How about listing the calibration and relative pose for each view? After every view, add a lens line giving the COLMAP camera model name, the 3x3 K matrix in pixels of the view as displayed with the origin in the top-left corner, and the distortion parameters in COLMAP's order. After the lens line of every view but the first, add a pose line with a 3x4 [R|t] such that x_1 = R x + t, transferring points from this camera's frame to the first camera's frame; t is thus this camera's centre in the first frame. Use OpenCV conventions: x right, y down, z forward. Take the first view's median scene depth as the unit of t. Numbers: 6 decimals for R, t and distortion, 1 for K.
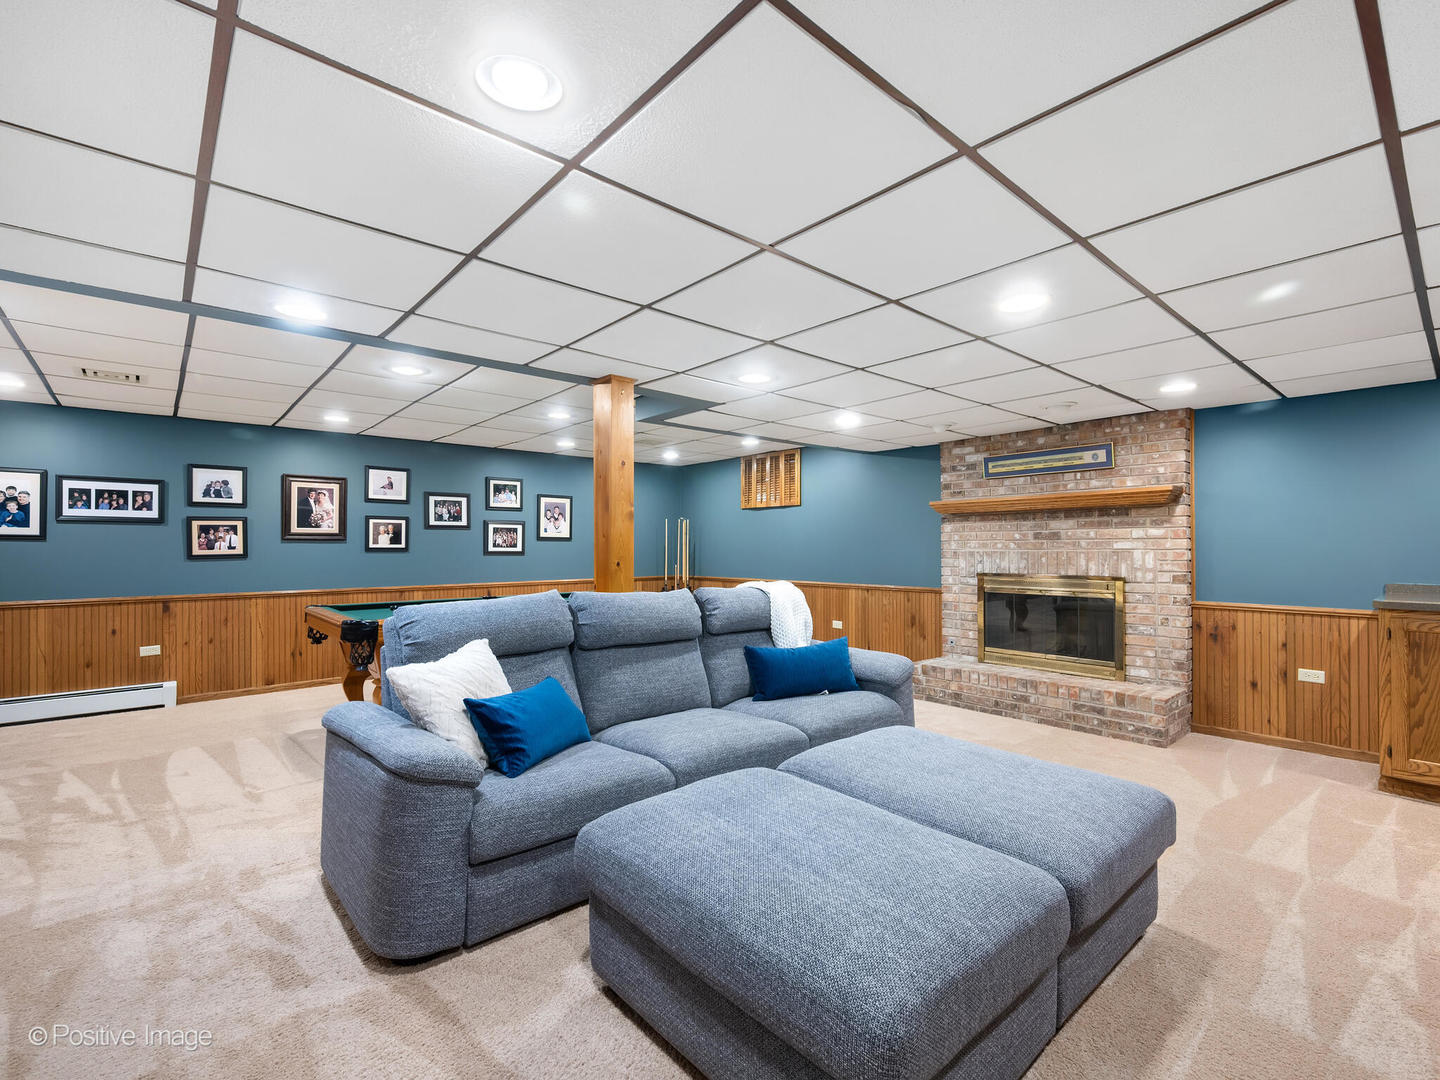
lens RADIAL K [[658.4, 0, 714.3], [0, 658.4, 543.4], [0, 0, 1]] dist [0.001727, 0.000187]
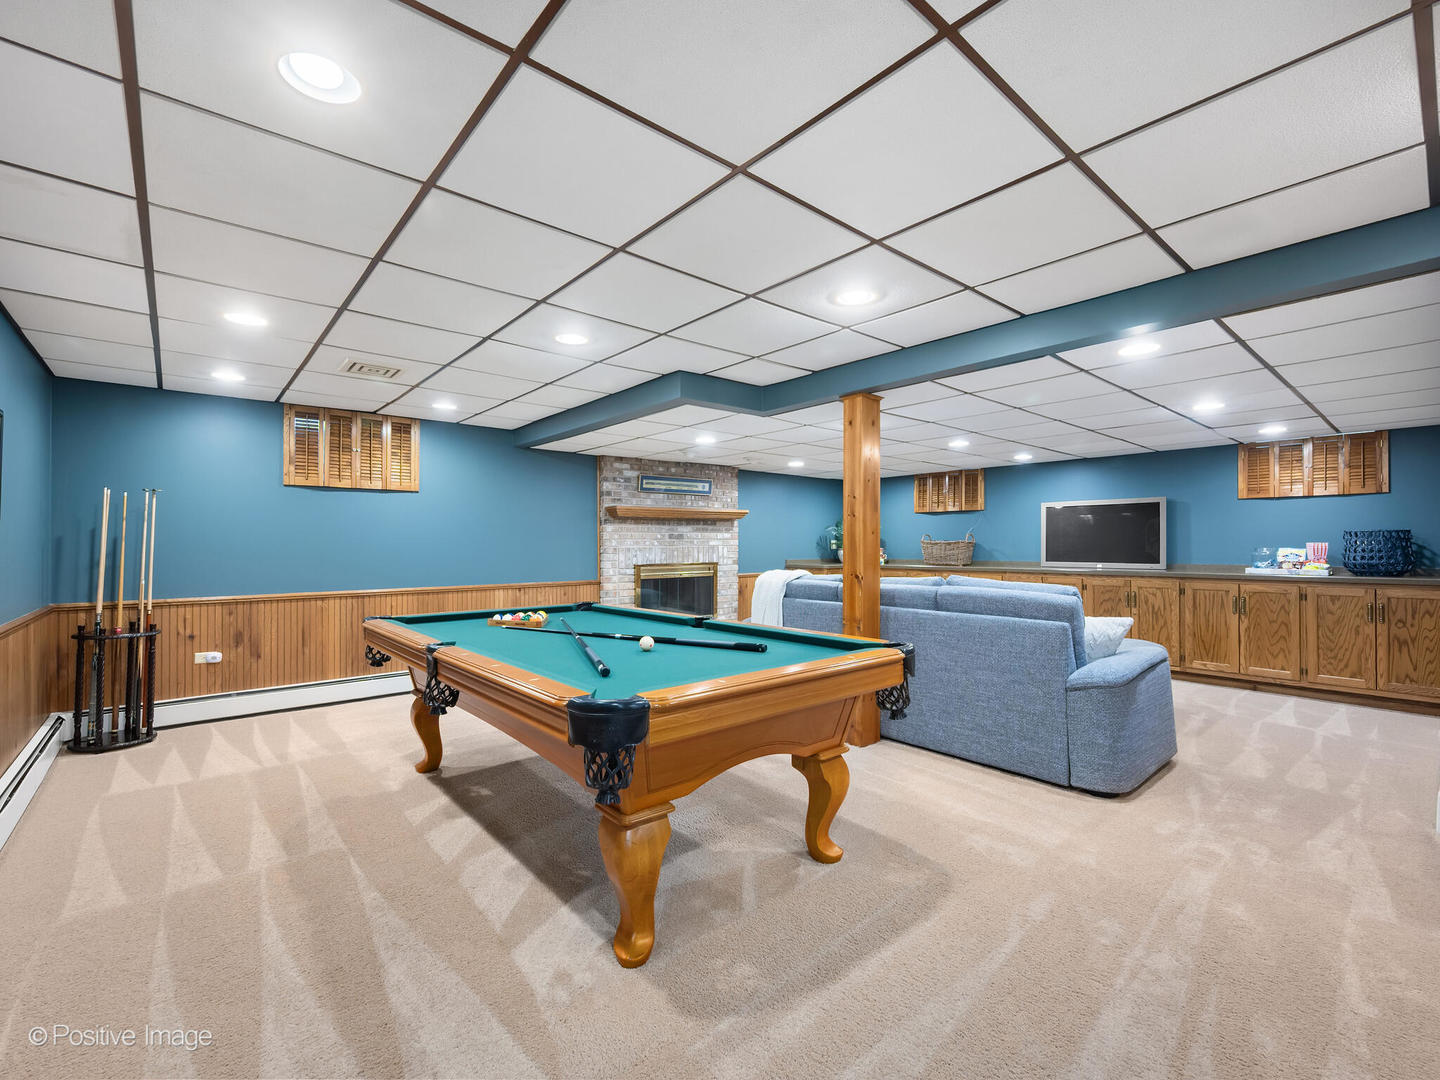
lens RADIAL K [[658.4, 0, 714.3], [0, 658.4, 543.4], [0, 0, 1]] dist [0.001727, 0.000187]
pose [[0.002986, -0.000352, 0.999995, -0.910311], [-0.006664, 0.999978, 0.000372, 0.002506], [-0.999973, -0.006665, 0.002983, 0.878436]]
